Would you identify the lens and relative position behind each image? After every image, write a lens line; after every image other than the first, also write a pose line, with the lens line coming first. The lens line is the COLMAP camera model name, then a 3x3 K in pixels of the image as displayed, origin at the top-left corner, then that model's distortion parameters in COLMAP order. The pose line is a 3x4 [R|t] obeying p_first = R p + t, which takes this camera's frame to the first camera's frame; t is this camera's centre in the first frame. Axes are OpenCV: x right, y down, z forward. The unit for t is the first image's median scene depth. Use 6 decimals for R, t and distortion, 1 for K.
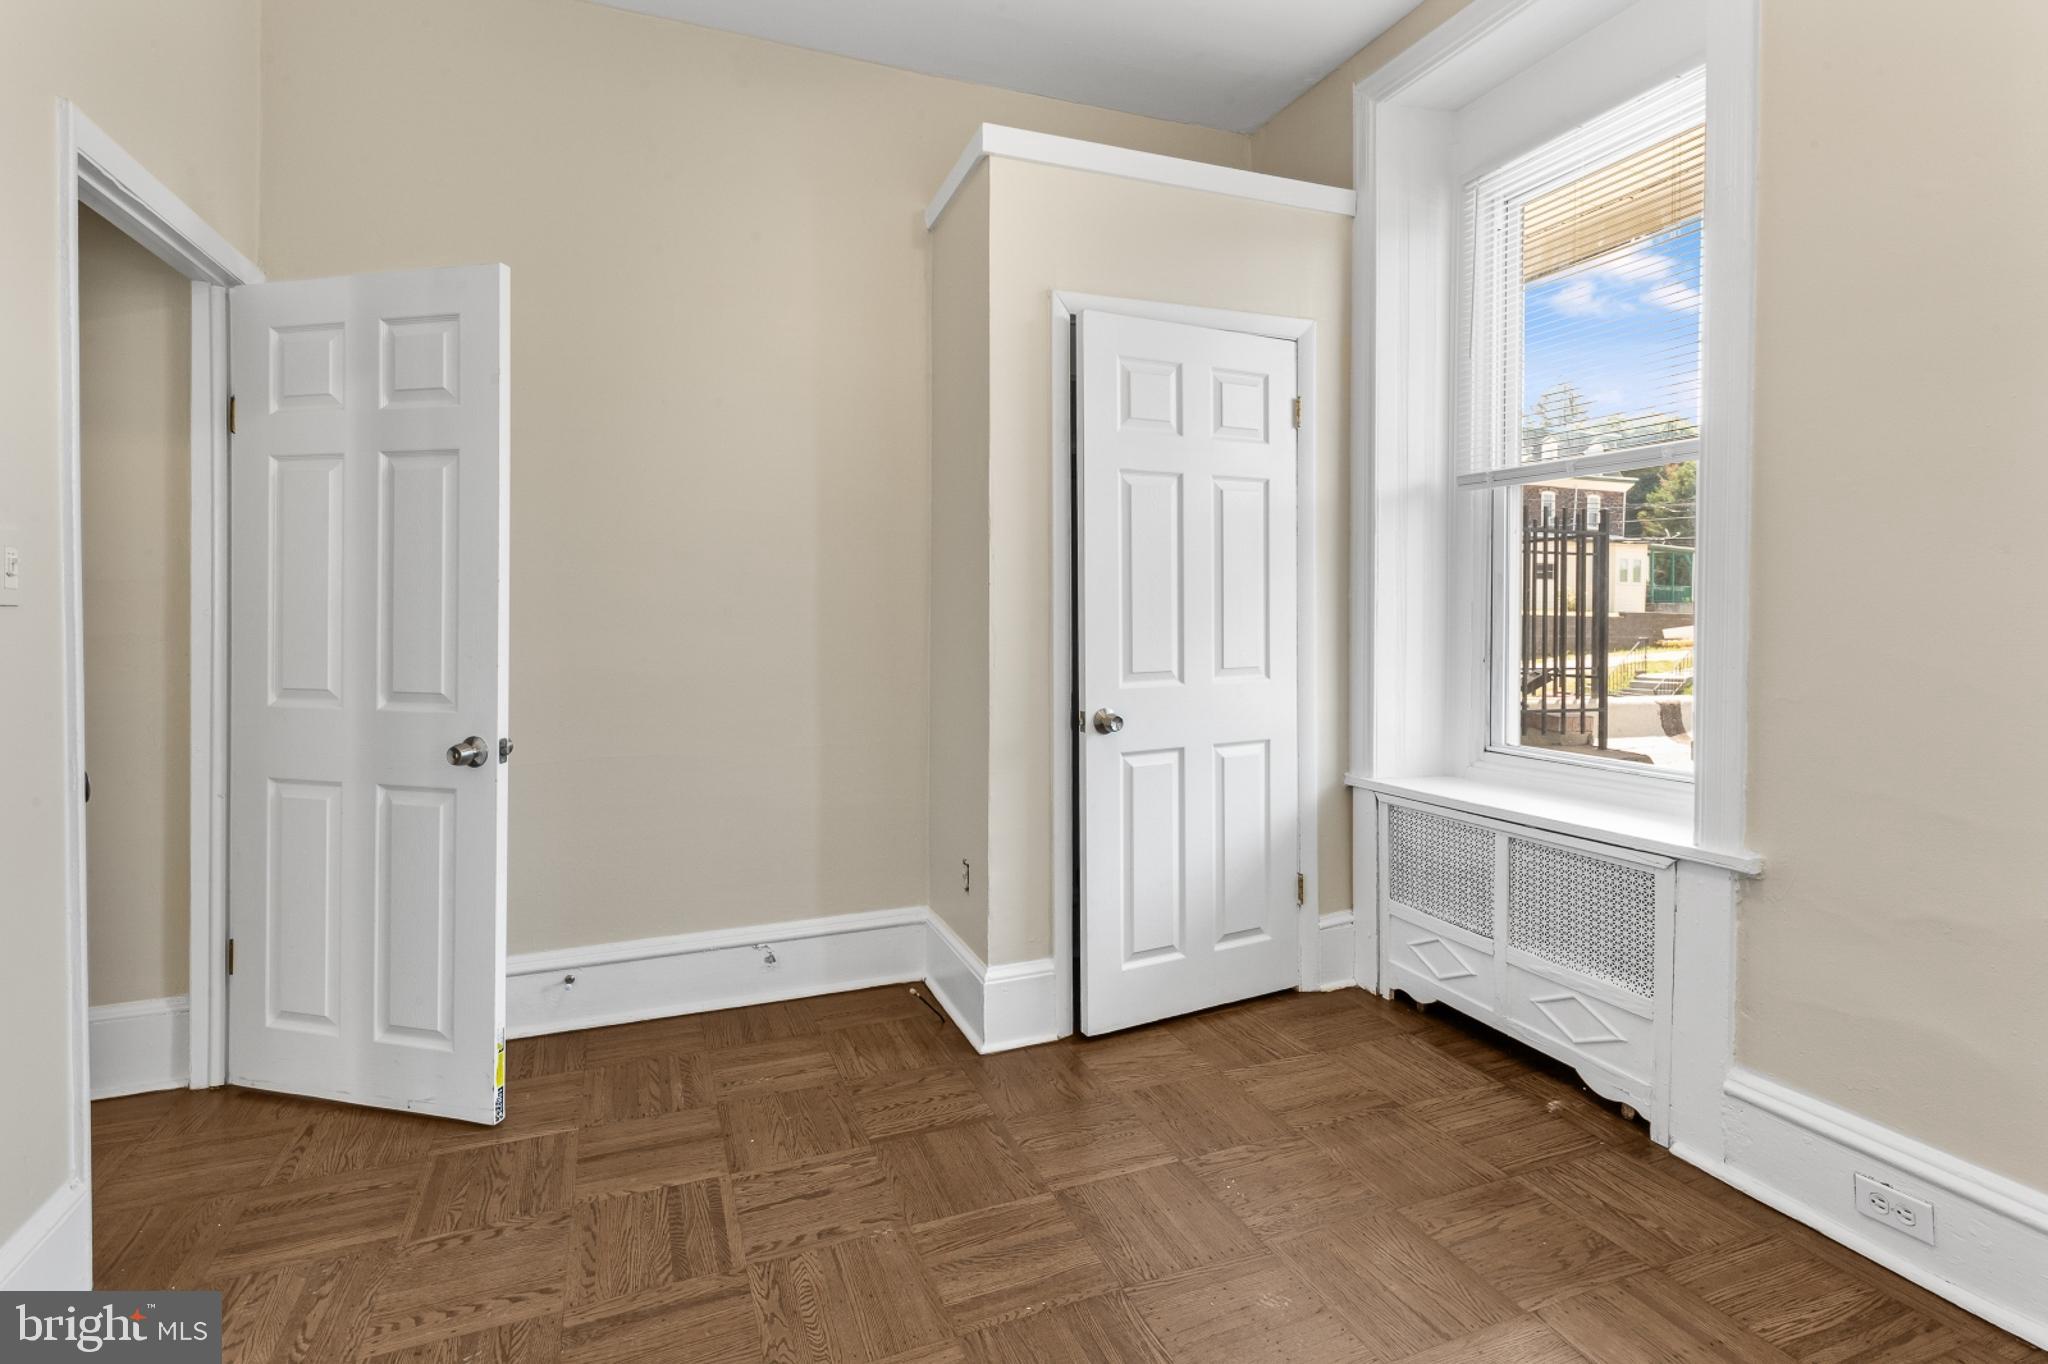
lens RADIAL K [[955.1, 0, 997.3], [0, 955.1, 622.2], [0, 0, 1]] dist [0.000675, 0.000491]
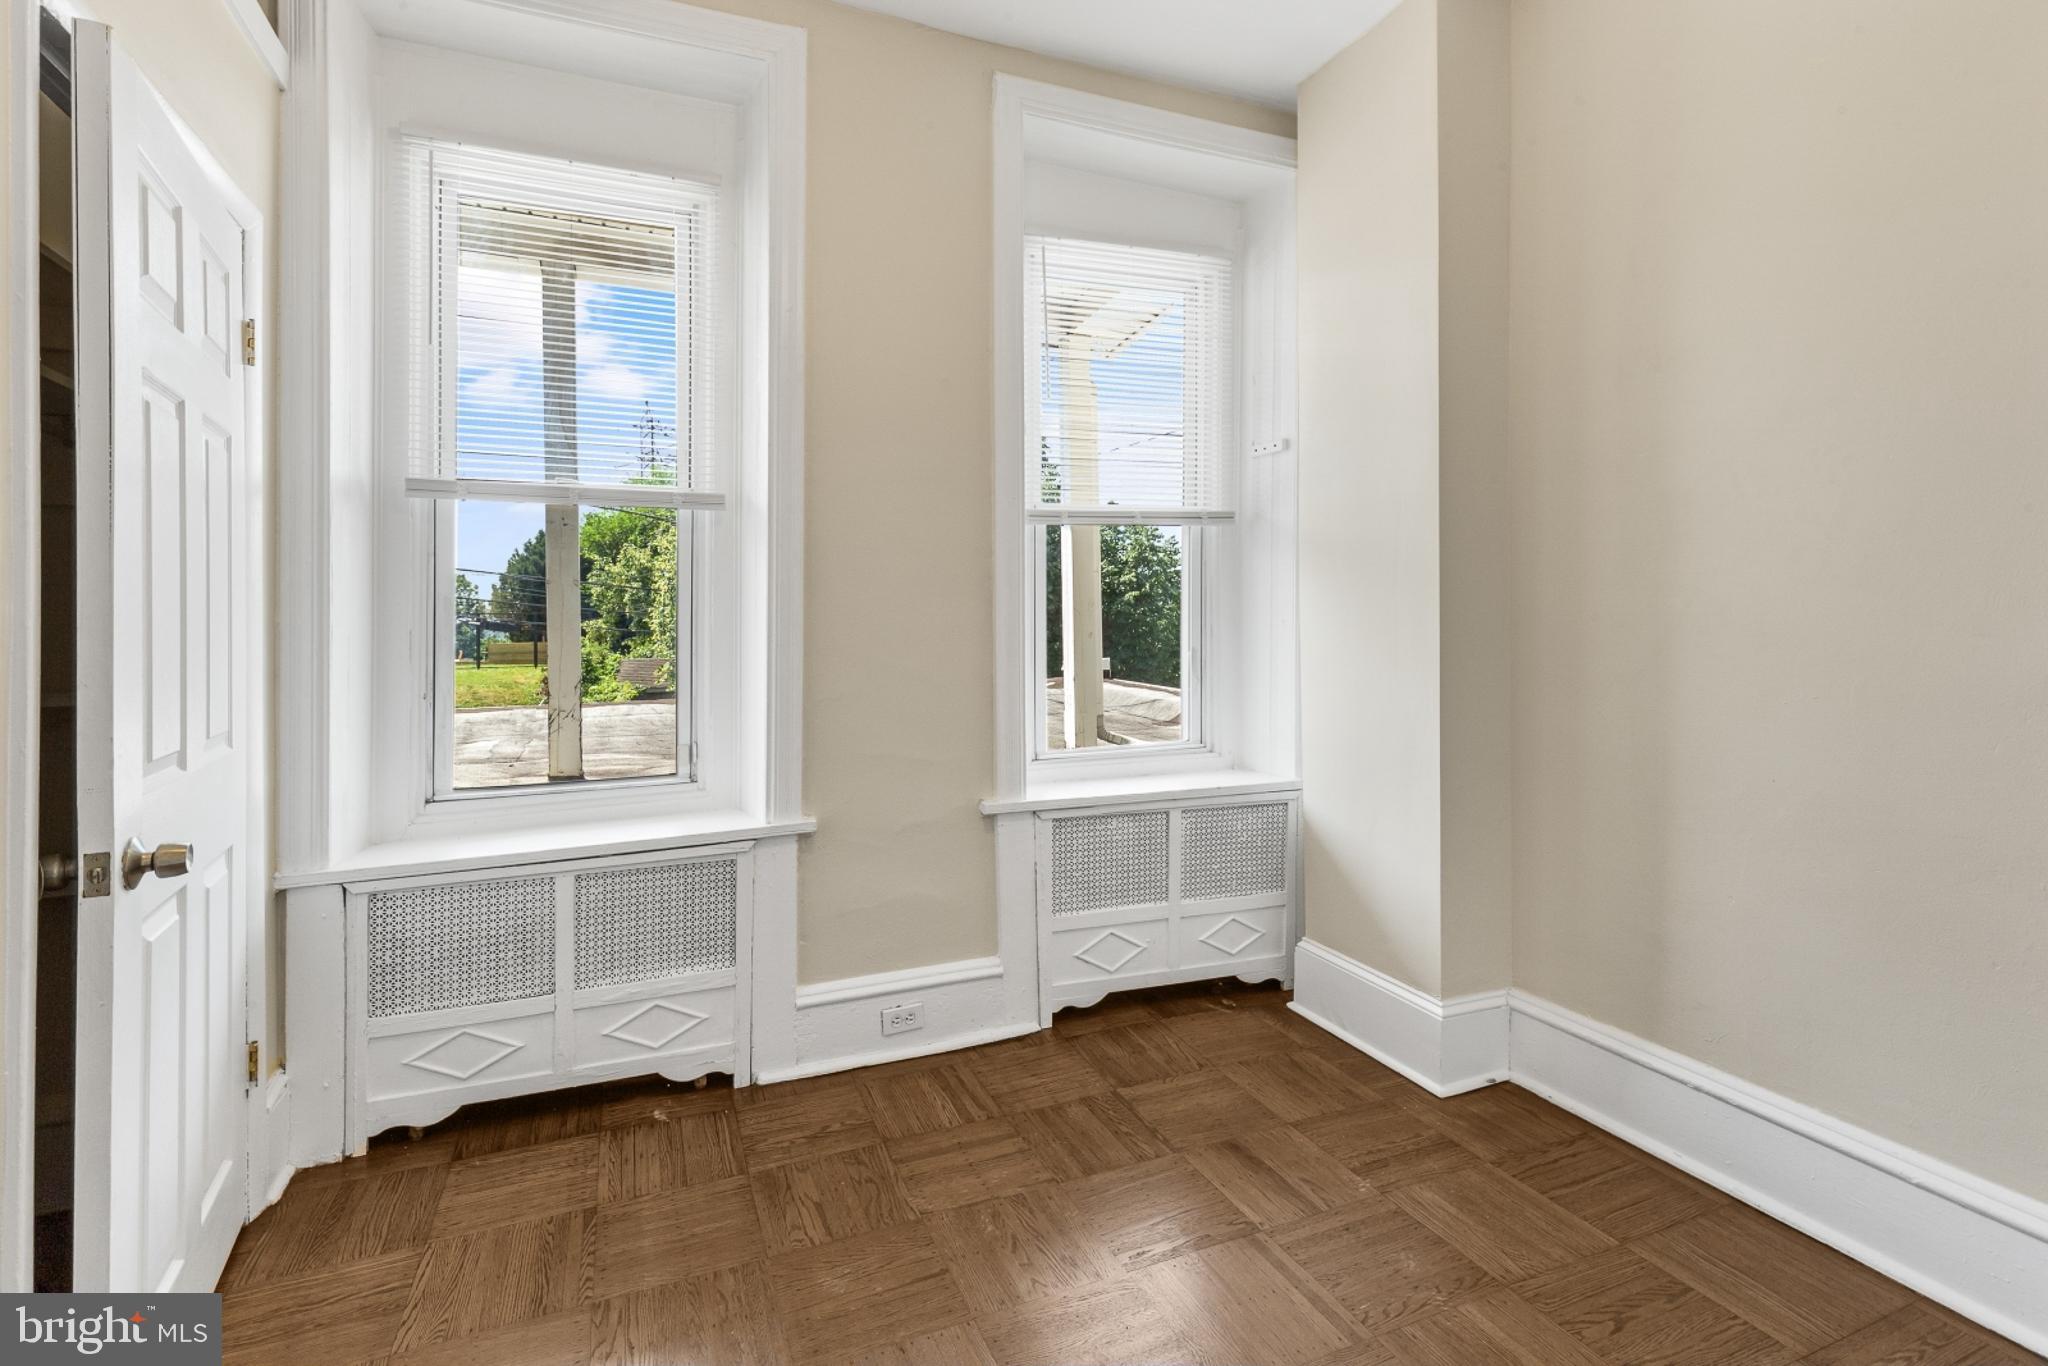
lens RADIAL K [[955.1, 0, 997.3], [0, 955.1, 623.2], [0, 0, 1]] dist [0.000675, 0.000491]
pose [[-0.019776, 0.012417, 0.999727, -0.476624], [0.026481, 0.999579, -0.011891, -0.003421], [-0.999454, 0.026239, -0.020096, 0.665399]]
